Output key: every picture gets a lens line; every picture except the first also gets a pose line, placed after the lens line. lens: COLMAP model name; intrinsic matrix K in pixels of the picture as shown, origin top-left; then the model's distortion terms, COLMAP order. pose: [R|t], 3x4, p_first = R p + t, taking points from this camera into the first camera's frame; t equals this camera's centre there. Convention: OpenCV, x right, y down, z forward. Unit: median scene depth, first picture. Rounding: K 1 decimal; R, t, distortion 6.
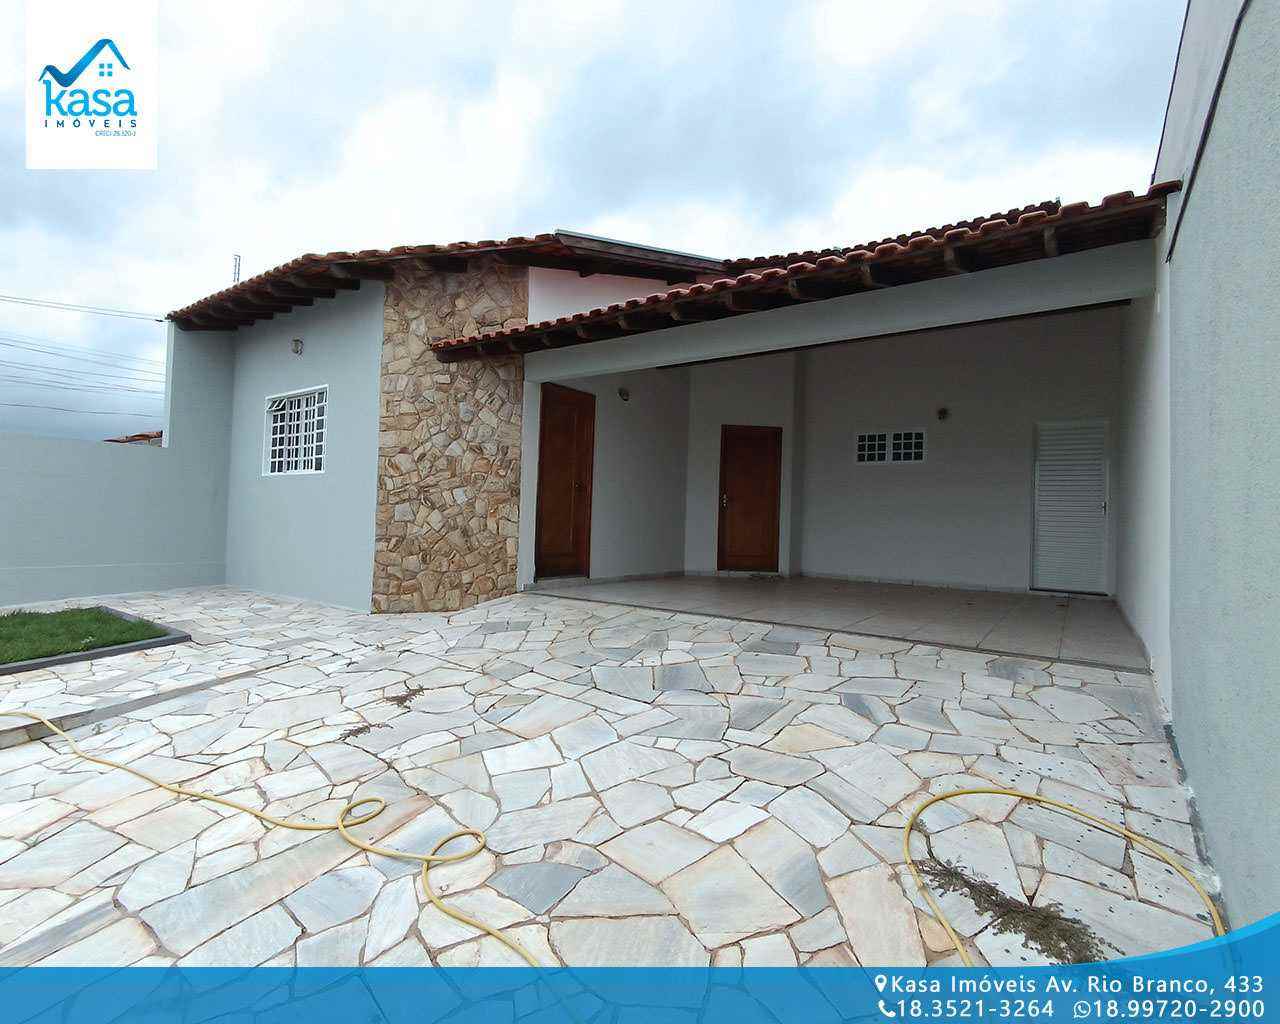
lens RADIAL K [[626.5, 0, 640.0], [0, 626.5, 512.0], [0, 0, 1]] dist [0.016342, 0.000610]
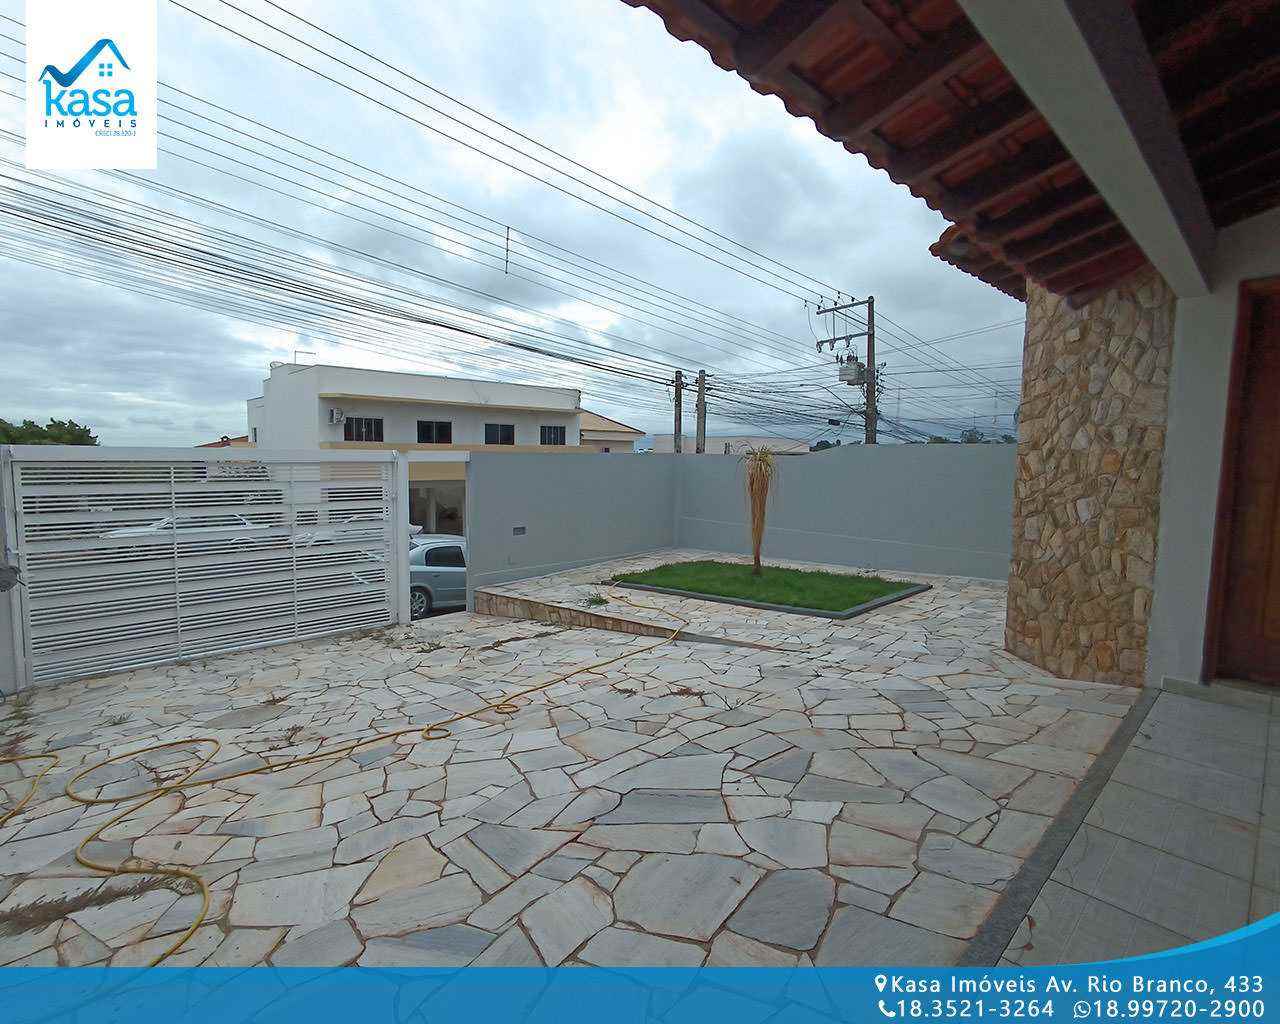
lens RADIAL K [[626.5, 0, 640.0], [0, 626.5, 512.0], [0, 0, 1]] dist [0.016342, 0.000610]
pose [[-0.213167, 0.058541, -0.975260, 0.453235], [0.004449, 0.998251, 0.058948, -0.065369], [0.977006, 0.008226, -0.213055, 0.690387]]
